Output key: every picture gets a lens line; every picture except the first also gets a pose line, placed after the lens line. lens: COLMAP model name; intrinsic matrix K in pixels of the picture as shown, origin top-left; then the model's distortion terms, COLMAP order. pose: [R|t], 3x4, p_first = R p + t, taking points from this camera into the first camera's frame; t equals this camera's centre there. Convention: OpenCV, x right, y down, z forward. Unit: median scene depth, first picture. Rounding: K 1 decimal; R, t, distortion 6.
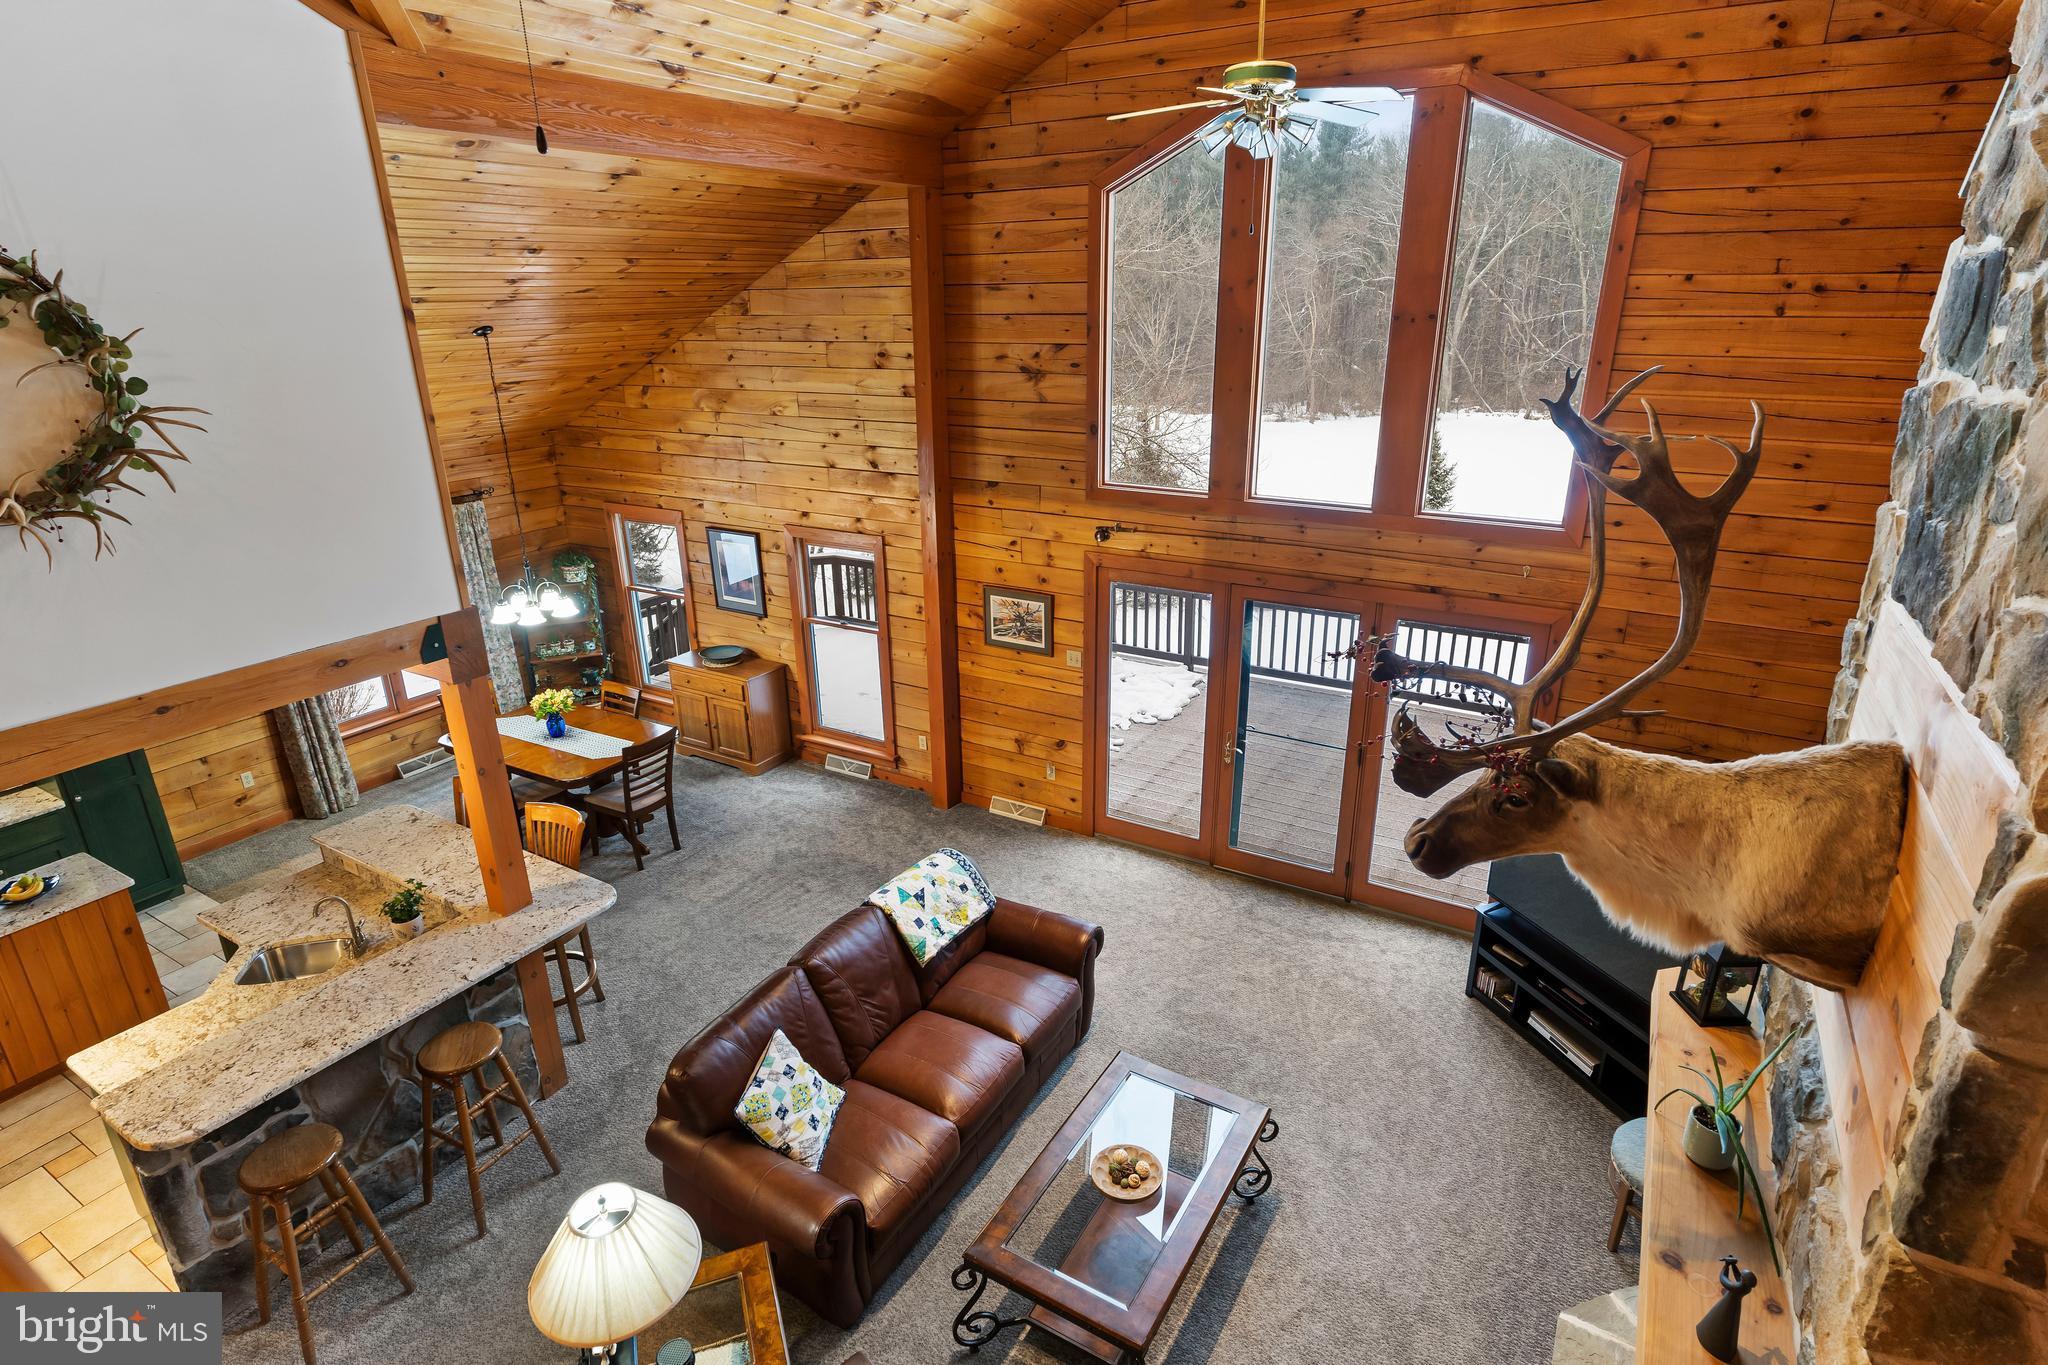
lens RADIAL K [[1060.6, 0, 1017.3], [0, 1060.6, 678.9], [0, 0, 1]] dist [-0.007499, 0.002571]
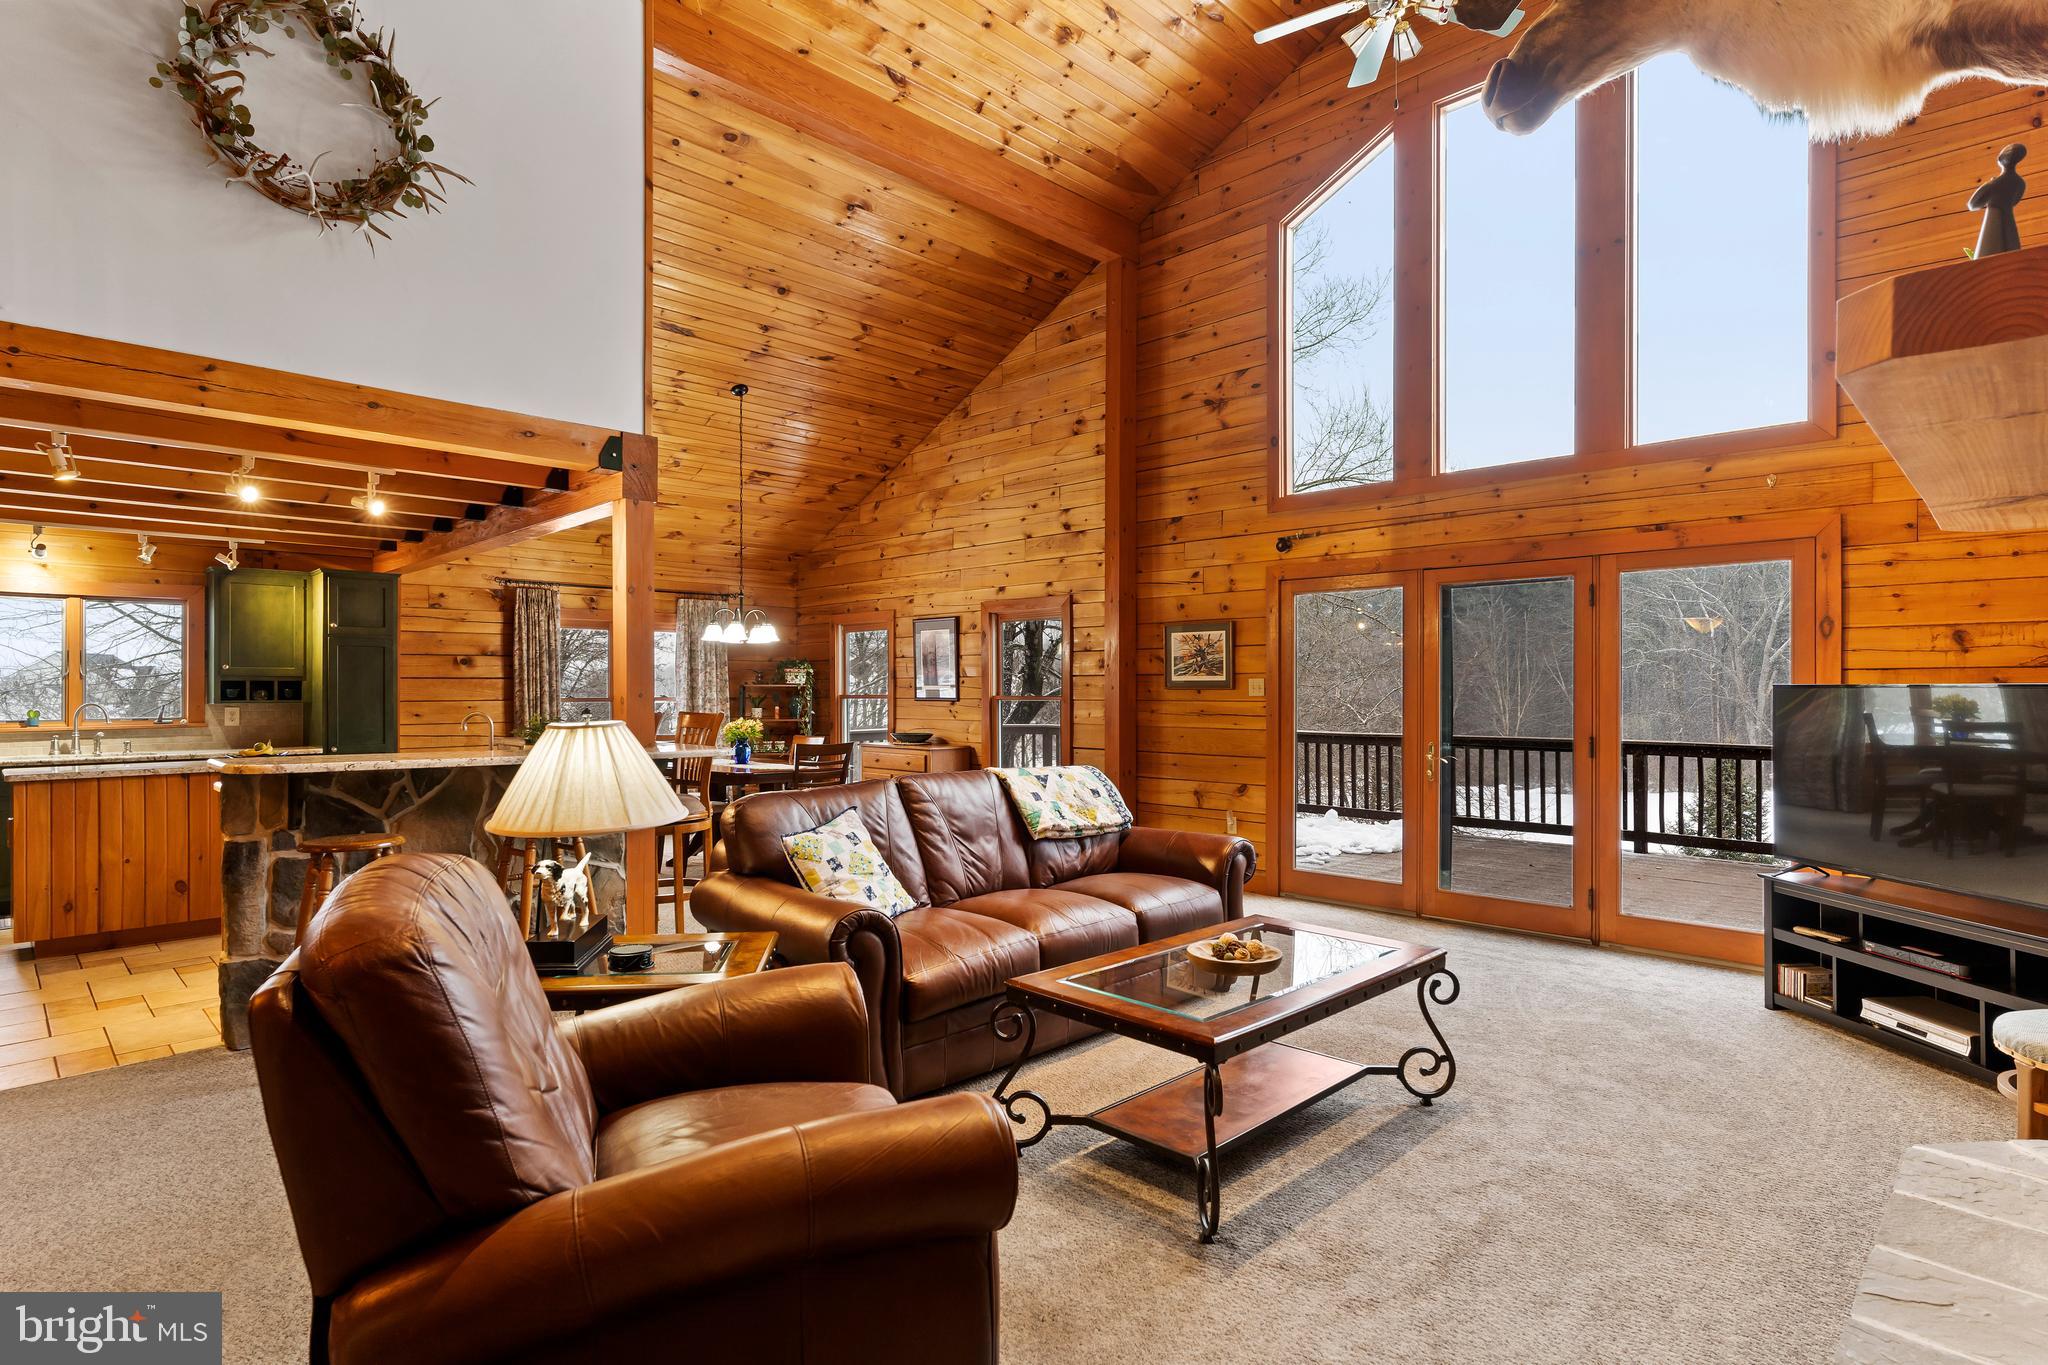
lens RADIAL K [[1051.4, 0, 1014.1], [0, 1051.4, 685.1], [0, 0, 1]] dist [-0.005108, 0.001662]
pose [[0.969204, 0.012890, -0.245921, 0.079316], [-0.096871, 0.938075, -0.332613, 0.328786], [0.226405, 0.346192, 0.910435, 0.117283]]
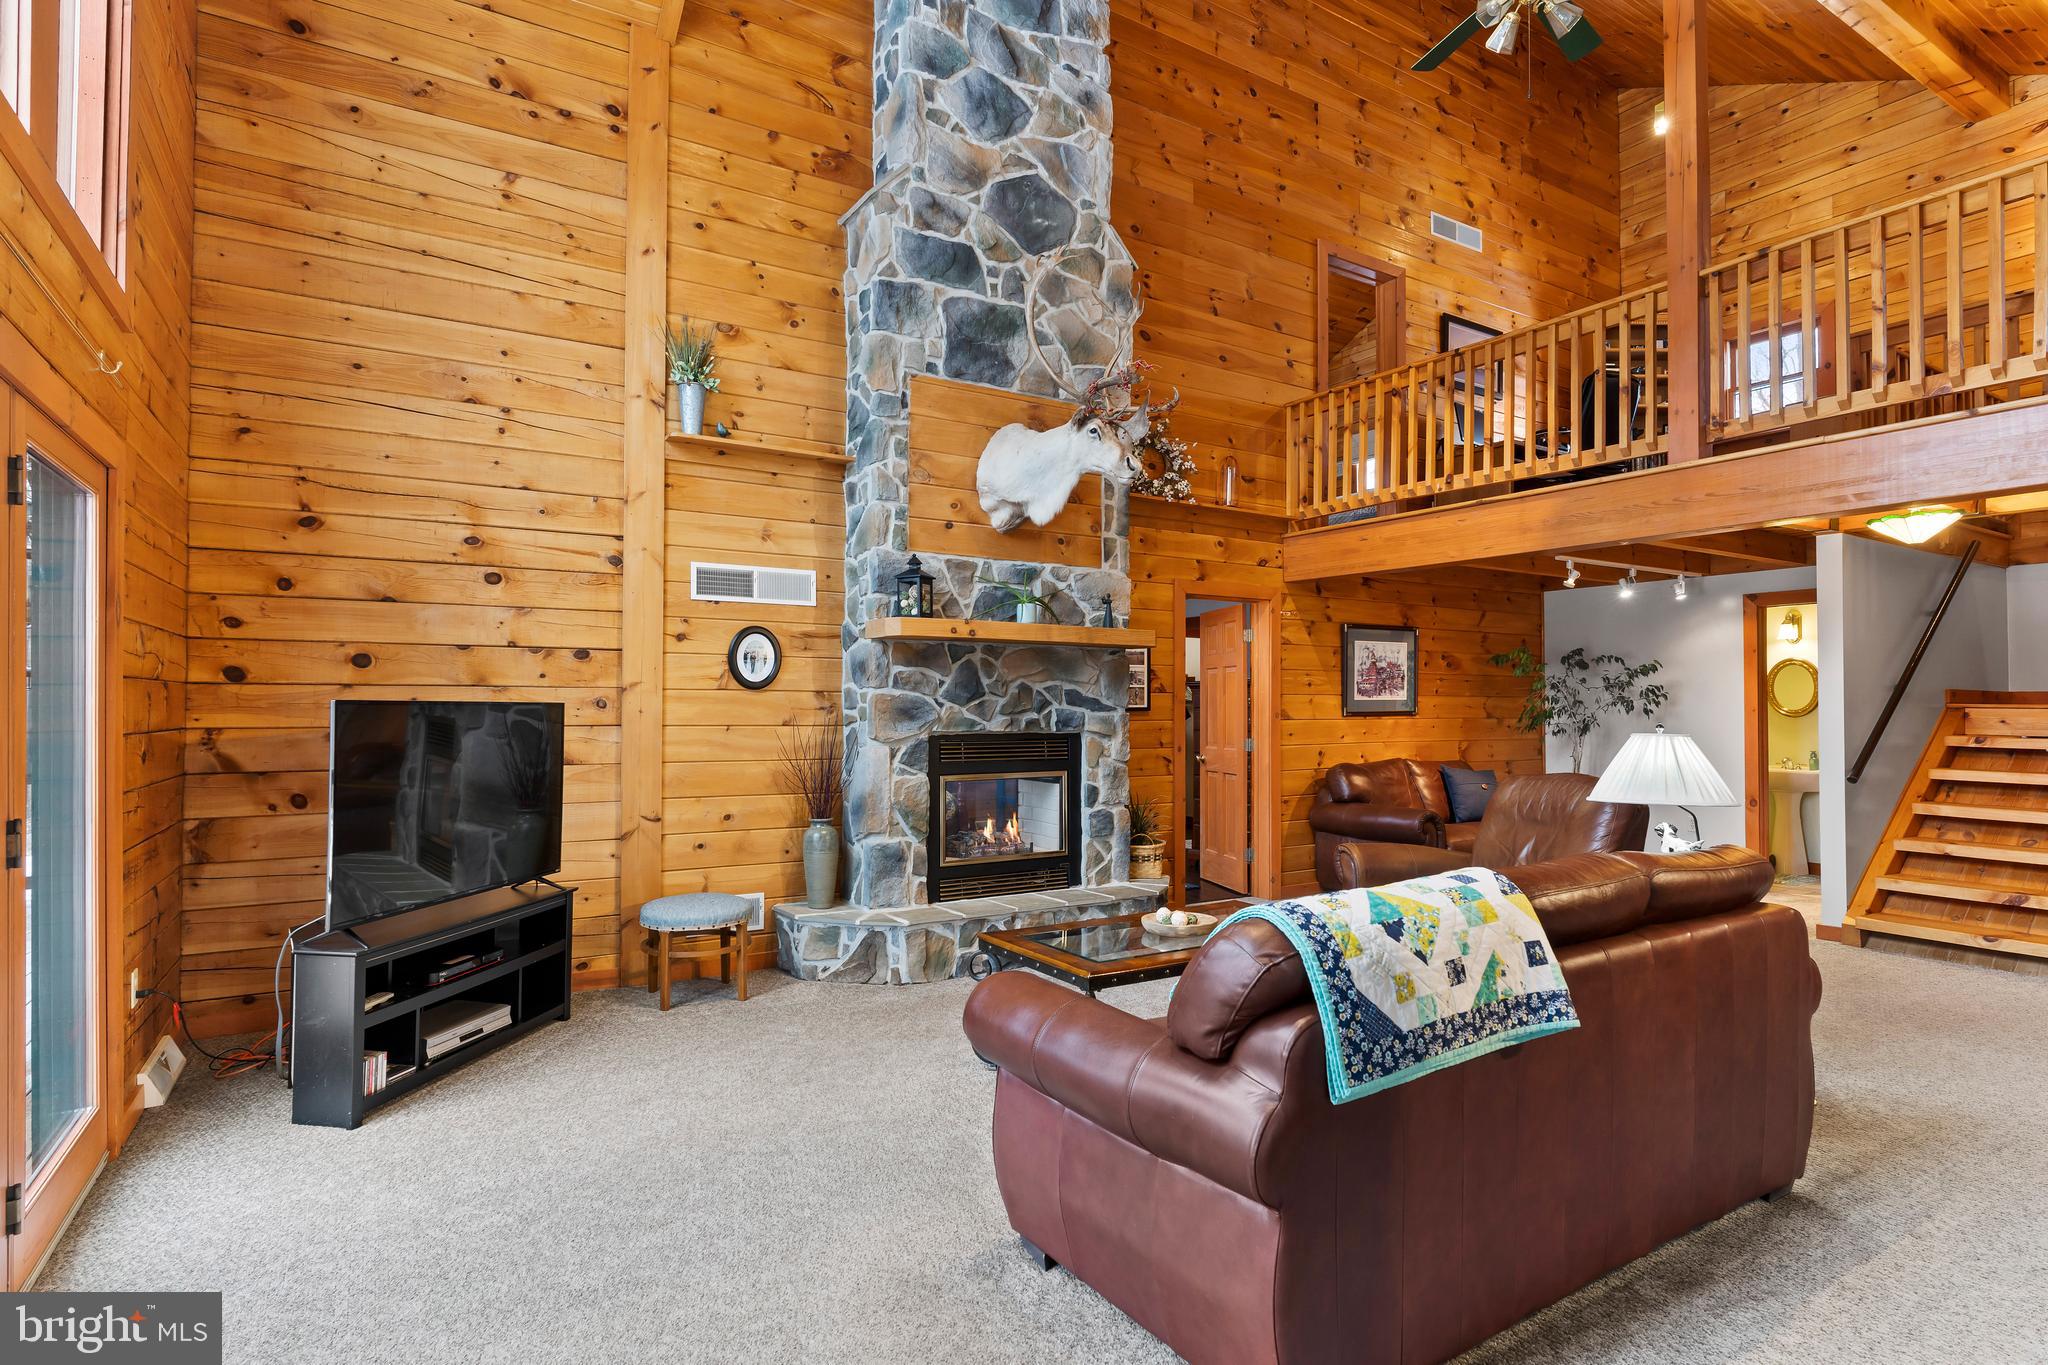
lens RADIAL K [[1051.4, 0, 1014.1], [0, 1051.4, 685.1], [0, 0, 1]] dist [-0.005108, 0.001662]
pose [[-0.888390, 0.021404, 0.458590, -0.124900], [0.167303, 0.945315, 0.279981, -0.019992], [-0.427519, 0.325456, -0.843390, 1.077510]]
